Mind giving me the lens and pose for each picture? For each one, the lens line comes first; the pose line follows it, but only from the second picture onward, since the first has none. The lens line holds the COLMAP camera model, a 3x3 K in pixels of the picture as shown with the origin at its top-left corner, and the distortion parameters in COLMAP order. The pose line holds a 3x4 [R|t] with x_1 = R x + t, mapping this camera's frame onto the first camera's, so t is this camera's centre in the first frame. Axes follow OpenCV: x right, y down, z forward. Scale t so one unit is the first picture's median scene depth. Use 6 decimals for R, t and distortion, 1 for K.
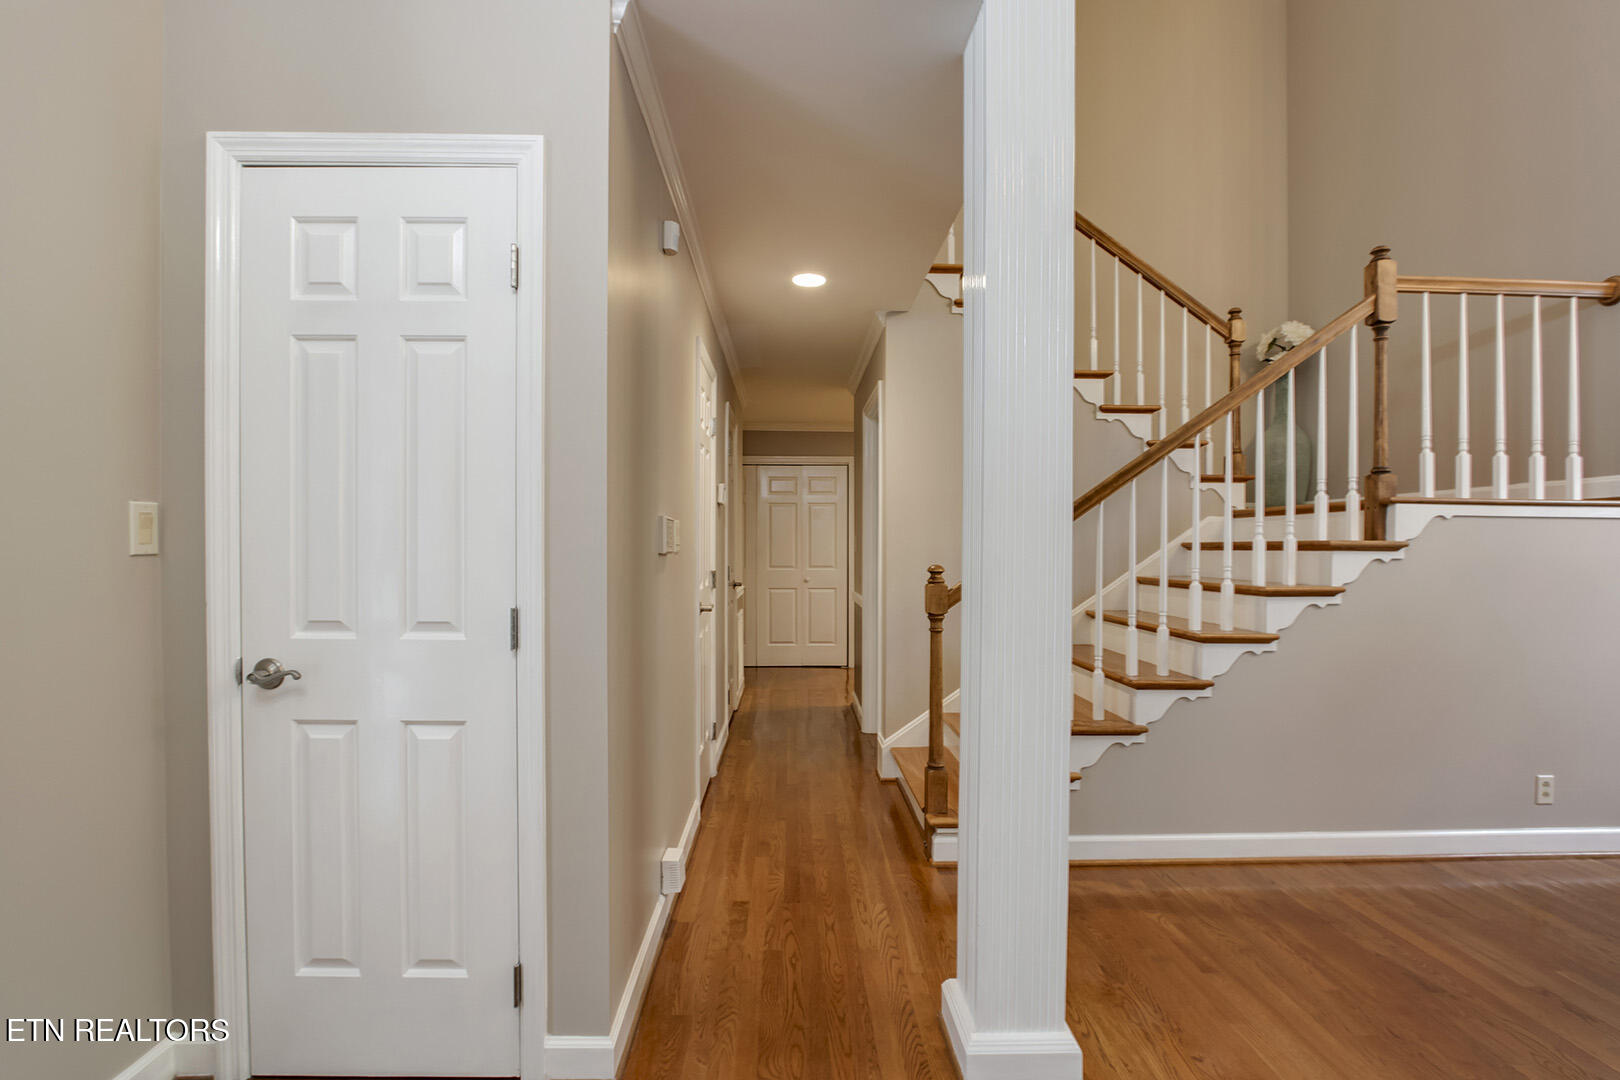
lens RADIAL K [[756.8, 0, 820.4], [0, 756.8, 552.1], [0, 0, 1]] dist [-0.024895, 0.005195]
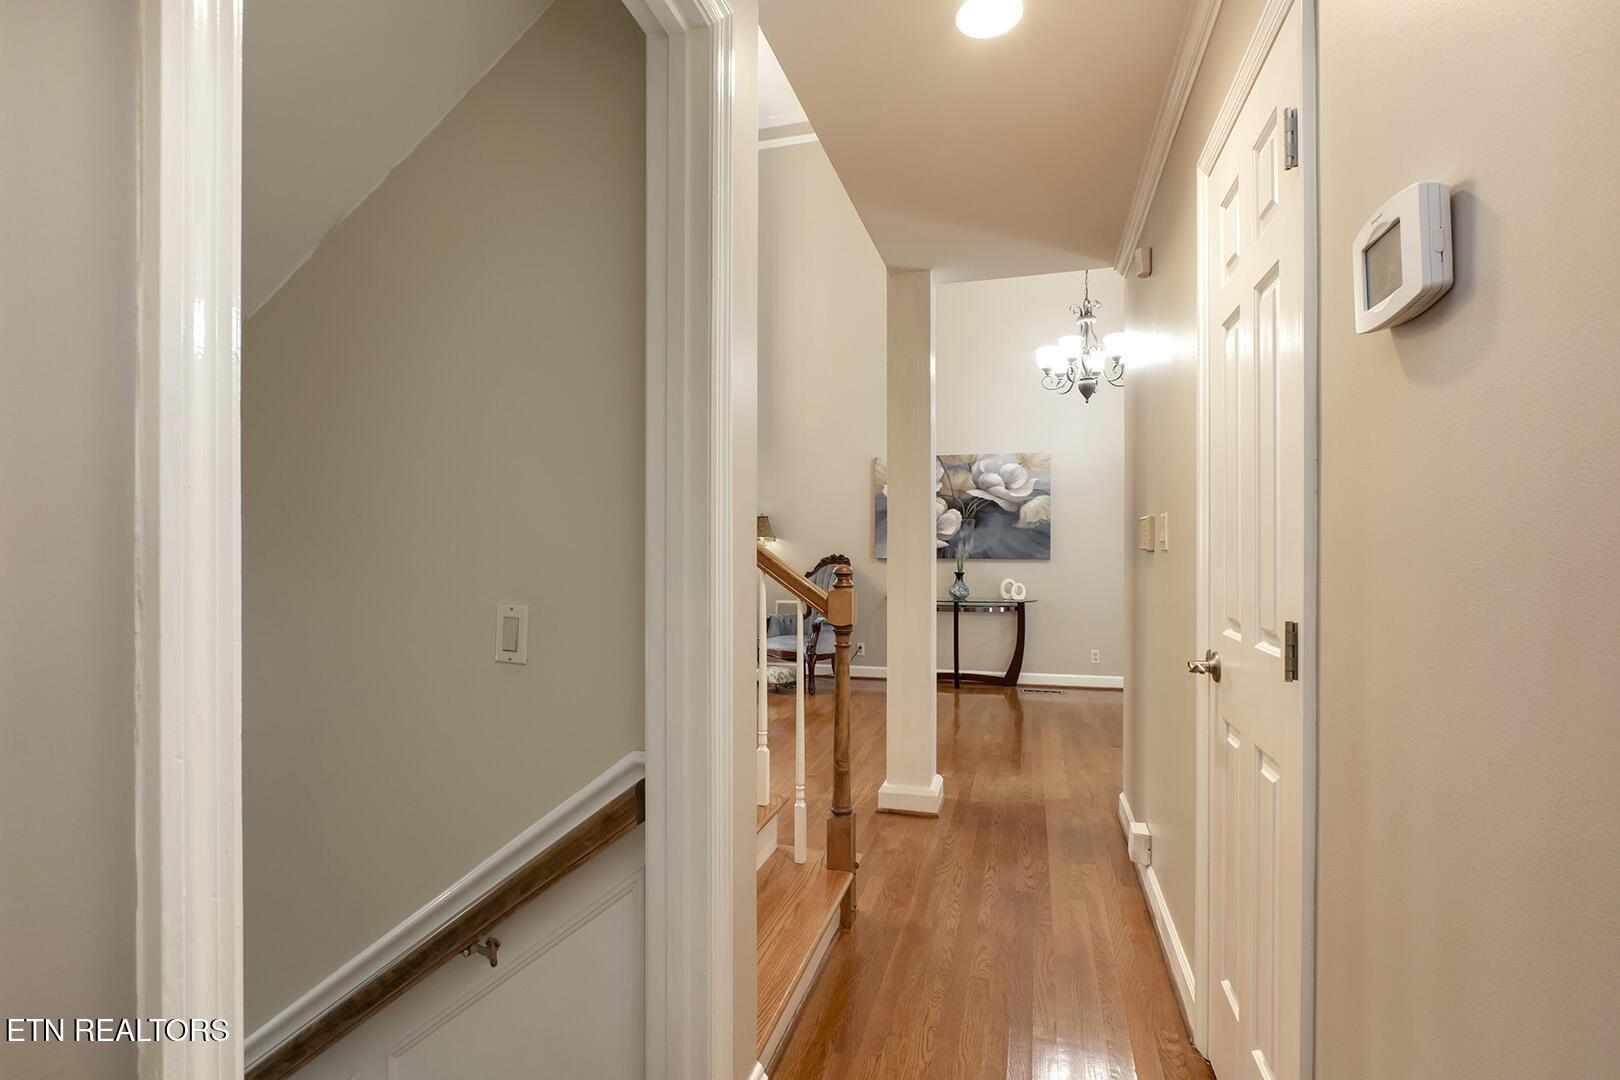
lens RADIAL K [[756.8, 0, 806.4], [0, 756.8, 544.2], [0, 0, 1]] dist [-0.024895, 0.005195]
pose [[-0.946396, -0.003368, 0.322991, -0.070056], [-0.000305, 0.999955, 0.009534, -0.012663], [-0.323008, 0.008924, -0.946354, 1.699794]]
